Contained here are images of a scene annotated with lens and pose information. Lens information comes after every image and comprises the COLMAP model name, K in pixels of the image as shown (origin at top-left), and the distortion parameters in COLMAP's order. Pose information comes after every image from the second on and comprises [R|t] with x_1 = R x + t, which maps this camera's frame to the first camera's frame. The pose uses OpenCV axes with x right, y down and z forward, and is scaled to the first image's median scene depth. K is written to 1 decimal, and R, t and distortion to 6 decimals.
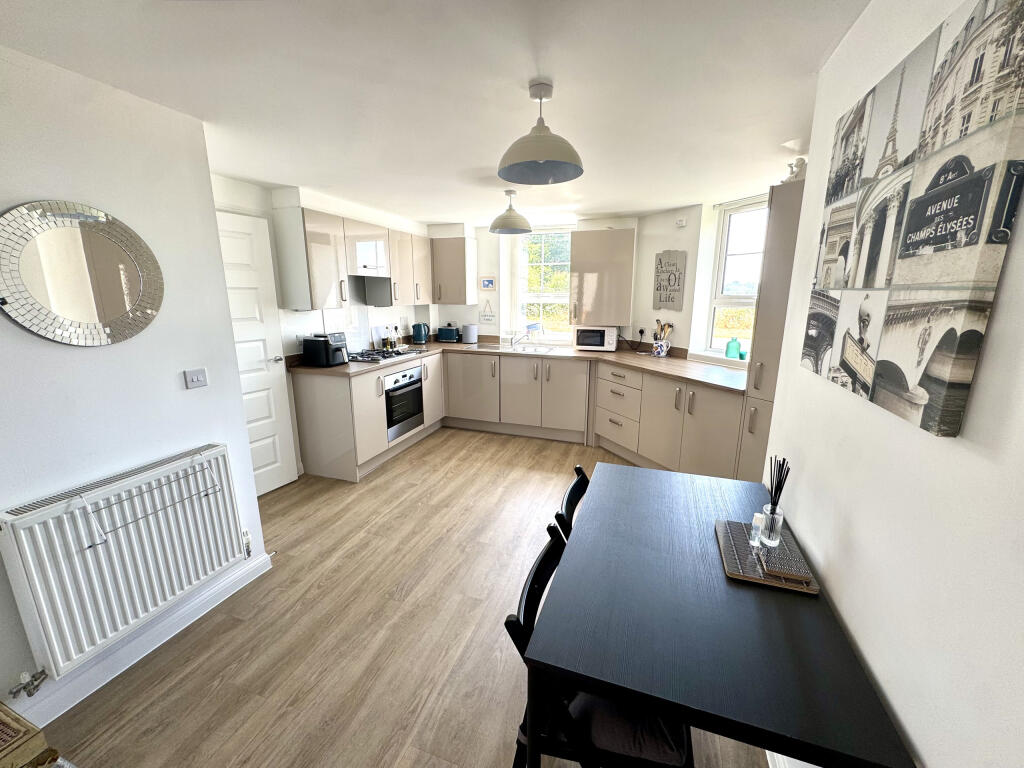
lens RADIAL K [[414.1, 0, 510.9], [0, 414.1, 386.1], [0, 0, 1]] dist [-0.000471, -0.000025]
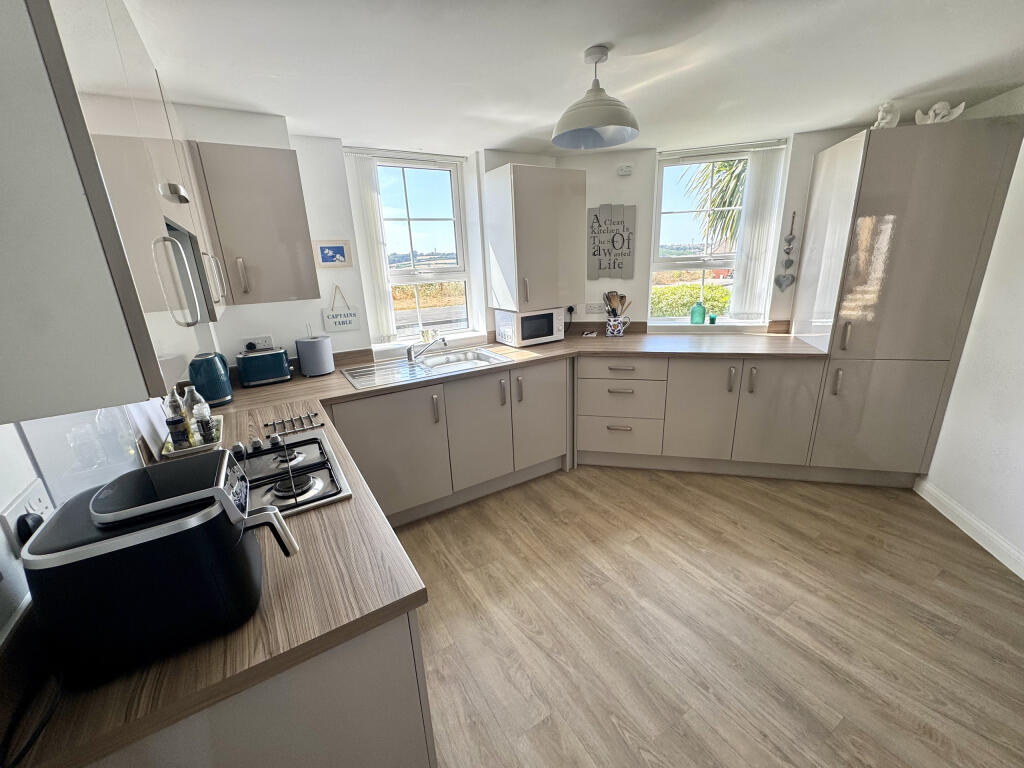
lens RADIAL K [[414.1, 0, 510.9], [0, 414.1, 386.1], [0, 0, 1]] dist [-0.000471, -0.000025]
pose [[0.630893, -0.256619, 0.732203, -0.398859], [0.213443, 0.964710, 0.154197, -0.143421], [-0.745933, 0.059002, 0.663402, 0.595840]]
